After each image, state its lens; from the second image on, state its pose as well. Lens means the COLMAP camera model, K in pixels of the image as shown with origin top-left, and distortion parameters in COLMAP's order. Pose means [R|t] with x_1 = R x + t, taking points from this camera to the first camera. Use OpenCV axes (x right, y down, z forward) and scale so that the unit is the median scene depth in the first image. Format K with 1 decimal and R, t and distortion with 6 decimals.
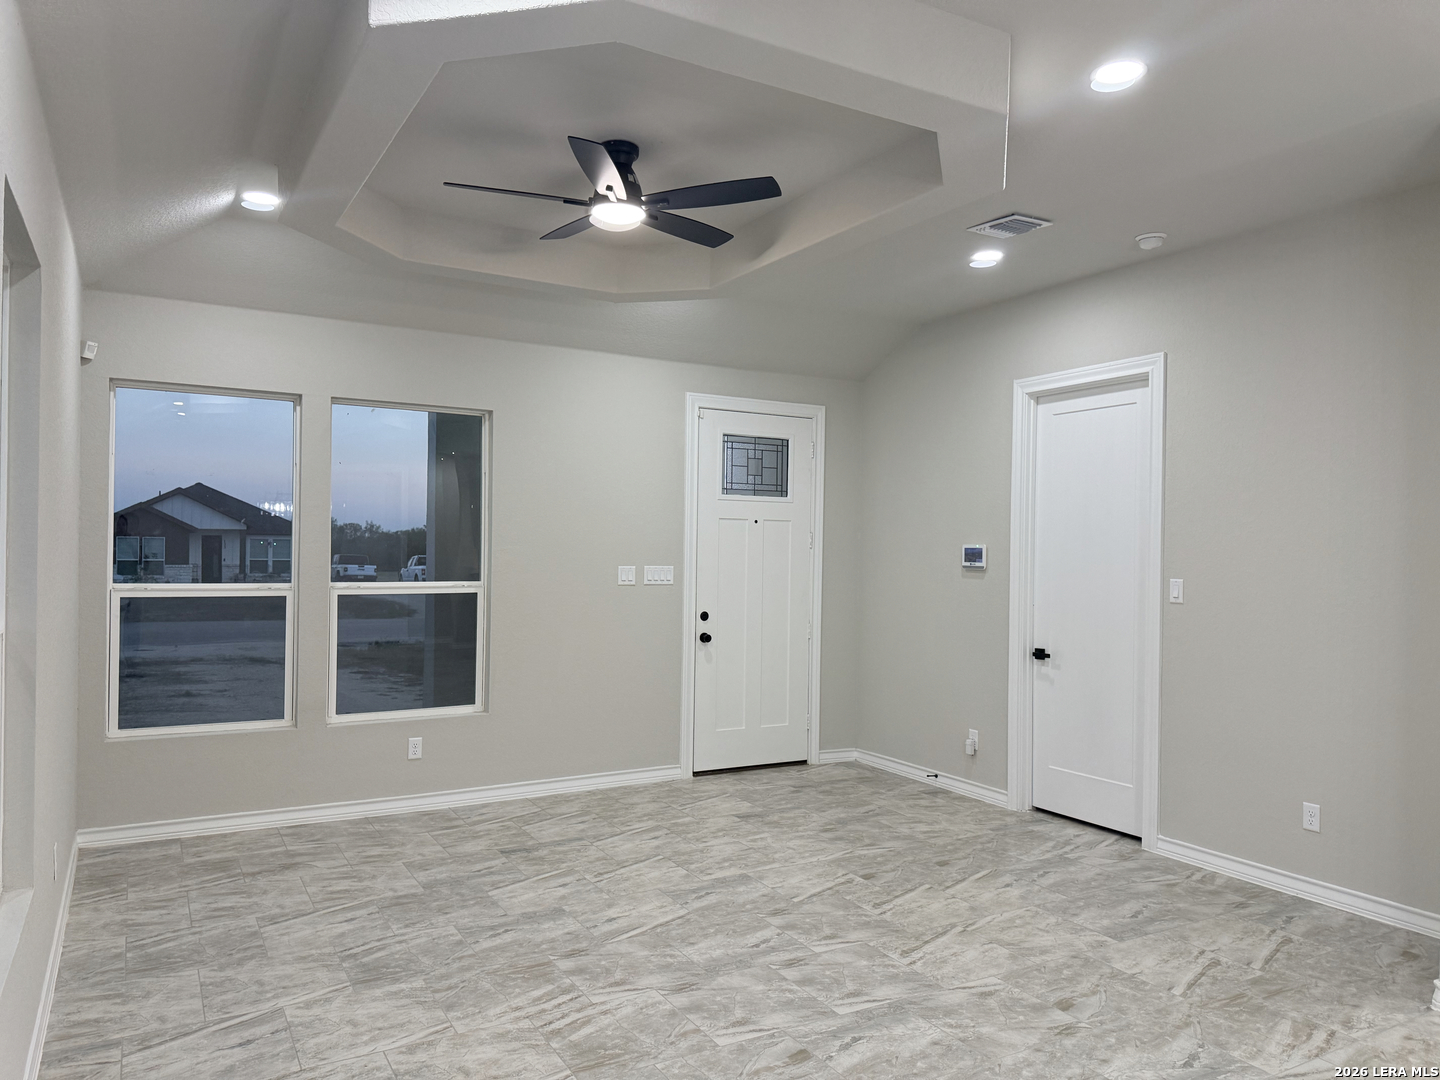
lens RADIAL K [[1019.2, 0, 700.9], [0, 1019.2, 549.8], [0, 0, 1]] dist [0.039387, -0.046498]
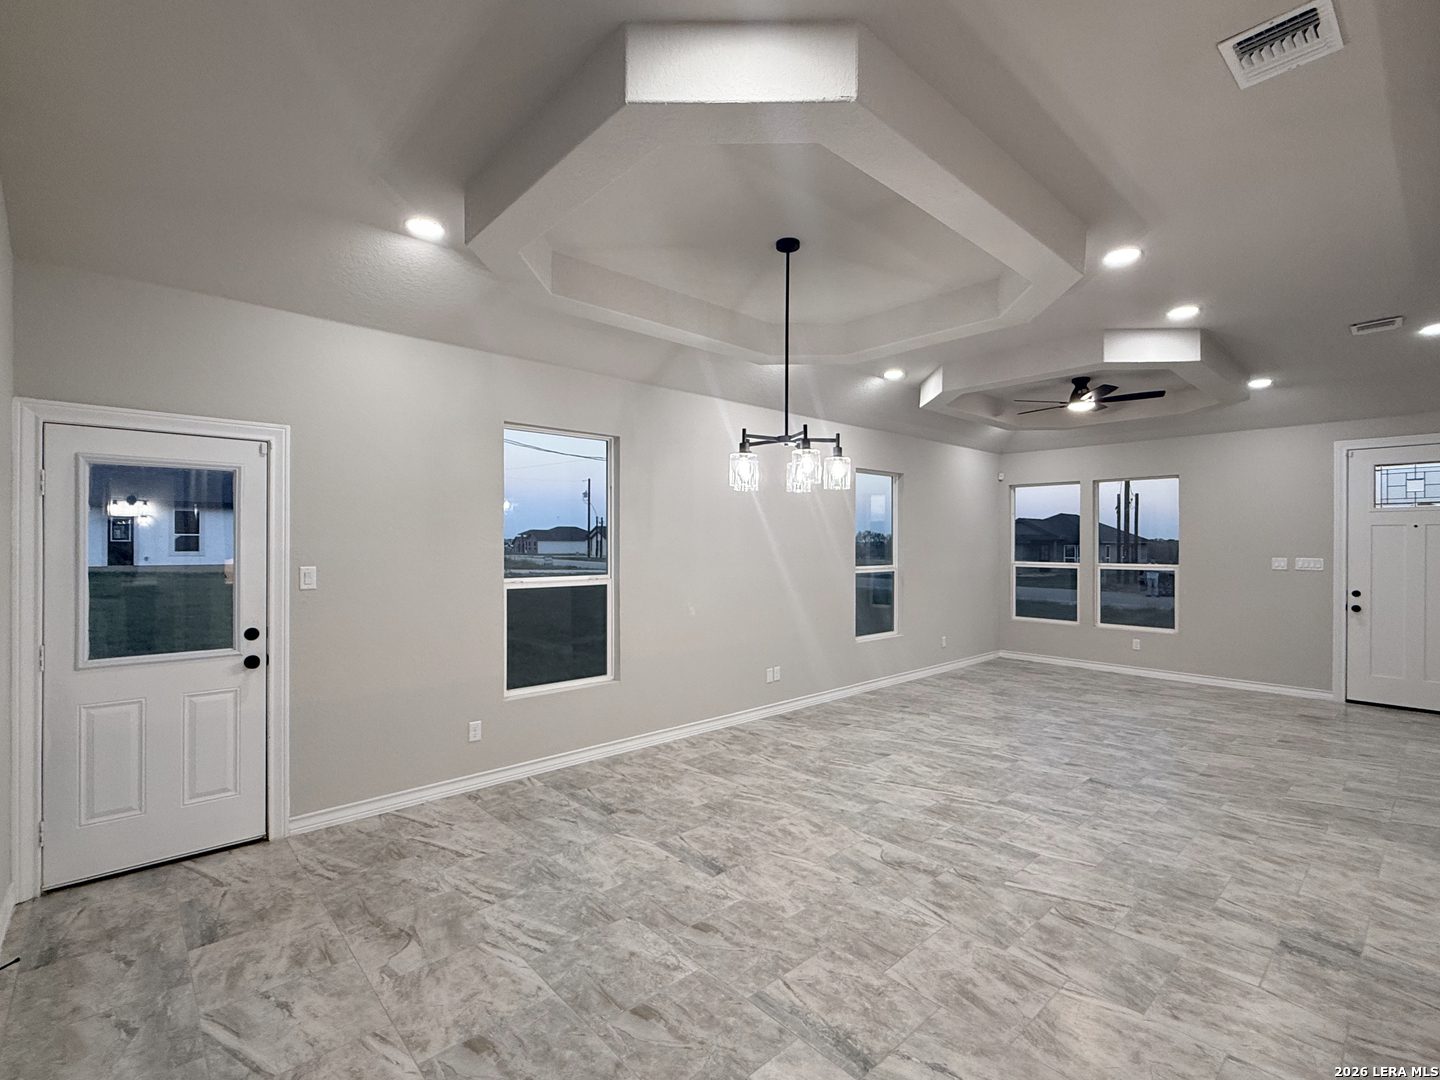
lens RADIAL K [[639.0, 0, 715.6], [0, 639.0, 544.0], [0, 0, 1]] dist [-0.002509, -0.000468]
pose [[0.216429, -0.013889, -0.976200, 0.981790], [-0.005343, 0.999867, -0.015410, 0.017585], [0.976284, 0.008552, 0.216326, -0.137105]]
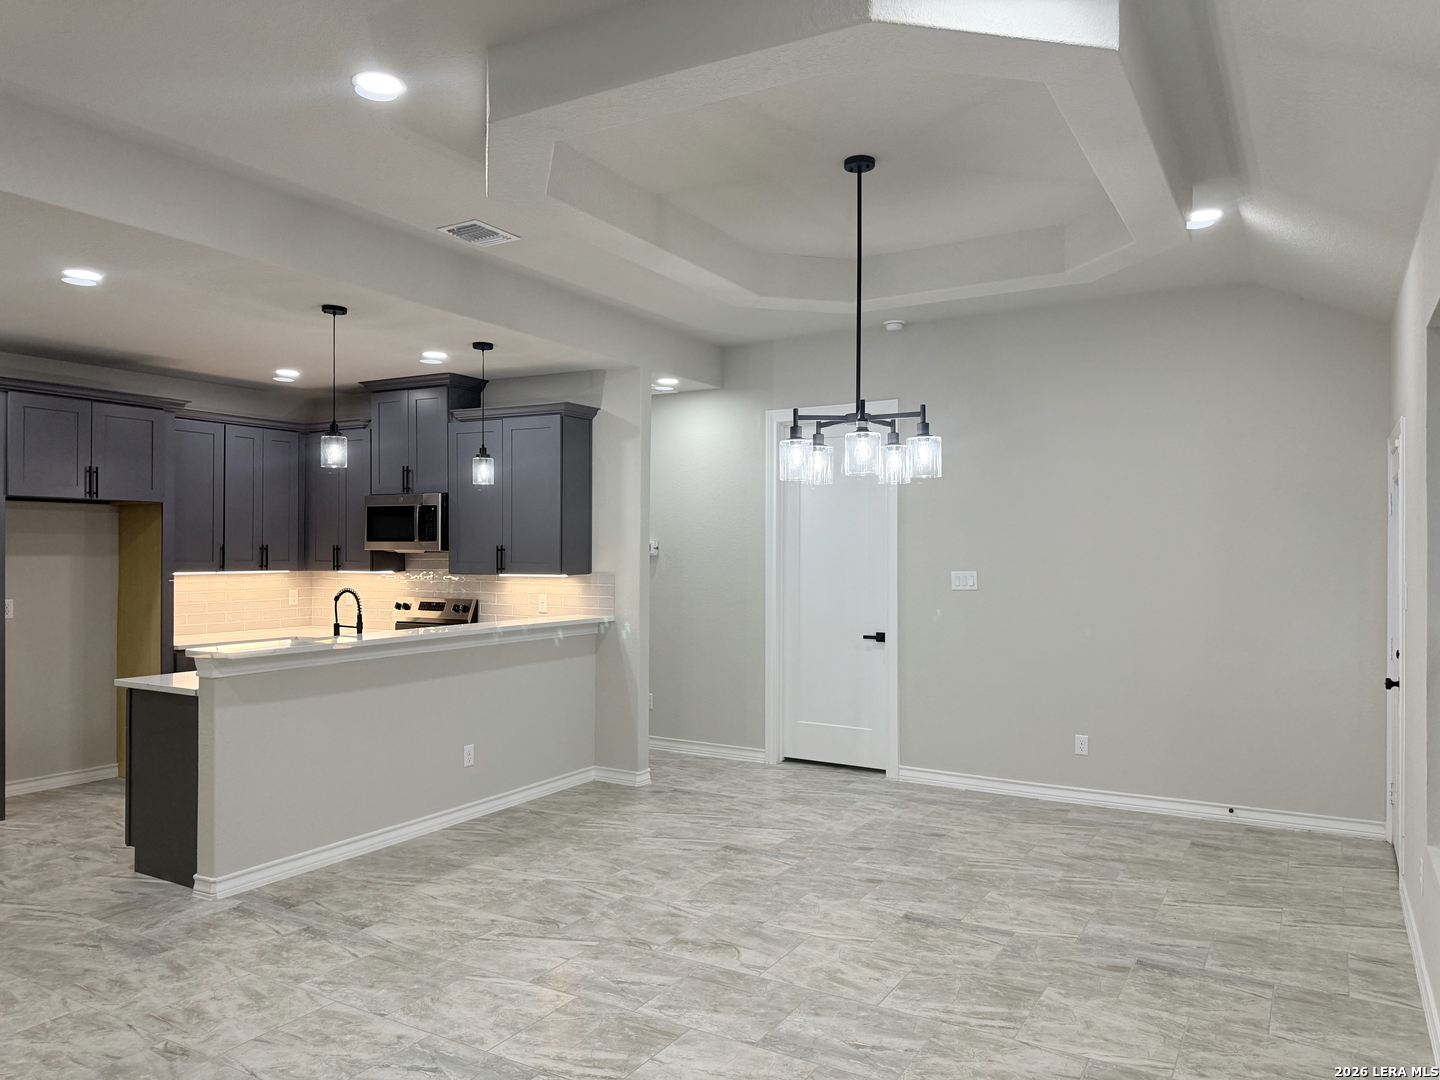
lens RADIAL K [[1019.2, 0, 734.6], [0, 1019.2, 543.9], [0, 0, 1]] dist [0.039387, -0.046498]
pose [[-0.521888, -0.010521, 0.852949, -0.321312], [-0.003710, 0.999942, 0.010064, -0.006614], [-0.853006, 0.002088, -0.521897, 0.604693]]
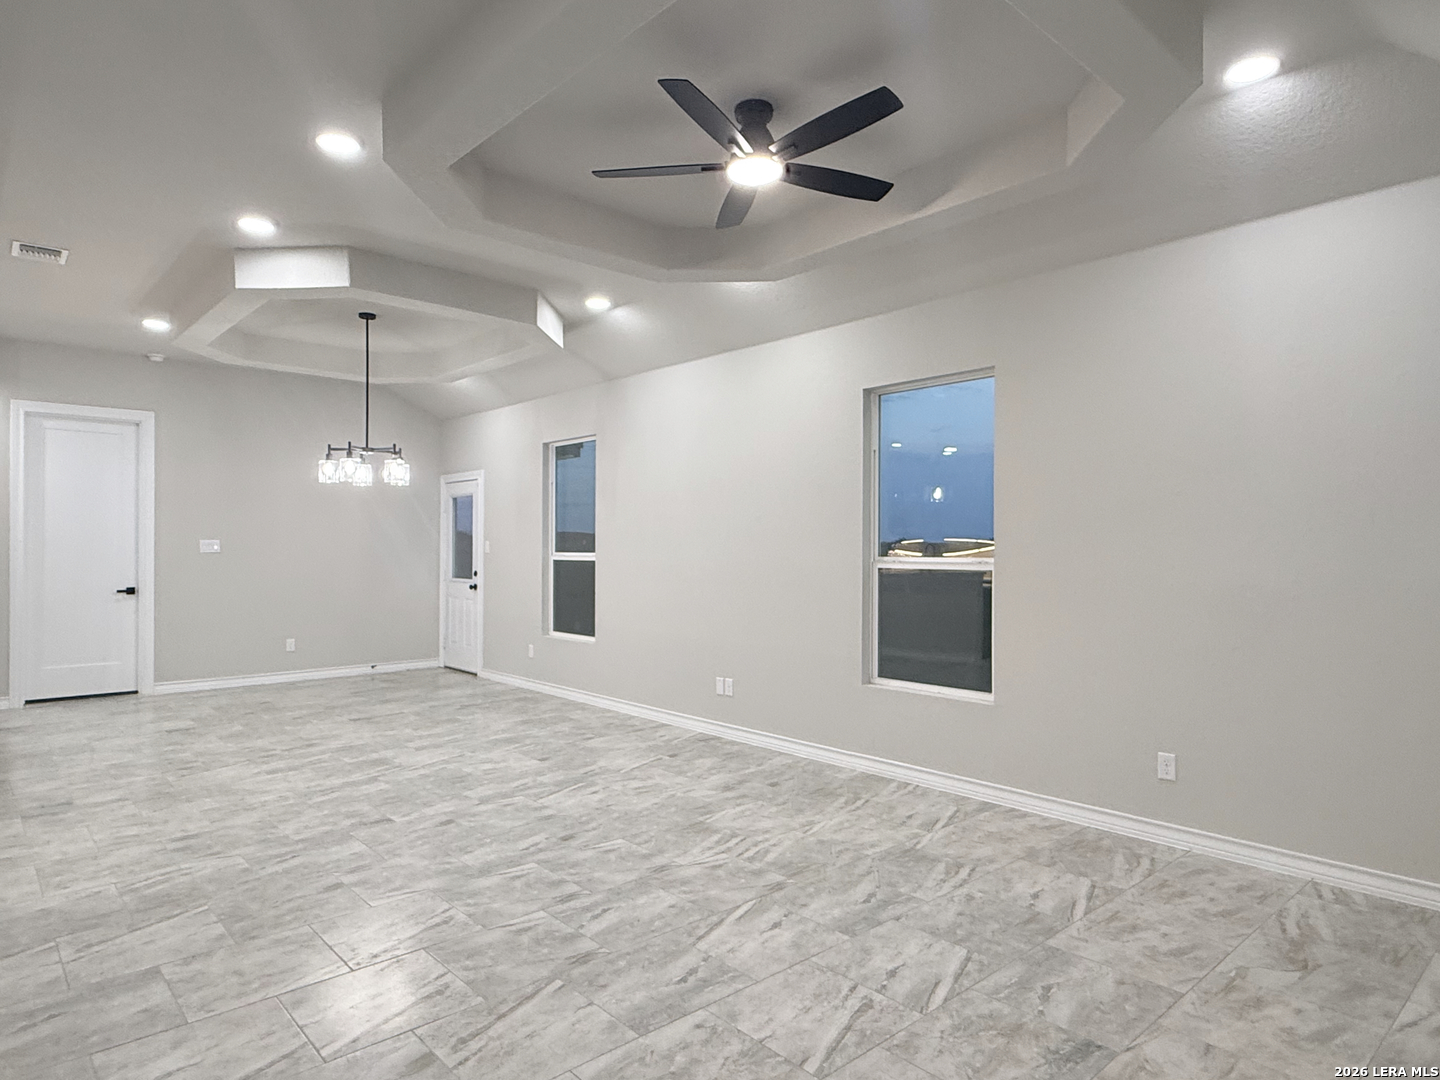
lens RADIAL K [[846.5, 0, 729.7], [0, 846.5, 554.6], [0, 0, 1]] dist [-0.005137, 0.004043]
pose [[-0.968087, -0.014351, -0.250202, 0.119415], [-0.017945, 0.999766, 0.012092, 0.032989], [0.249969, 0.016196, -0.968118, 1.481463]]
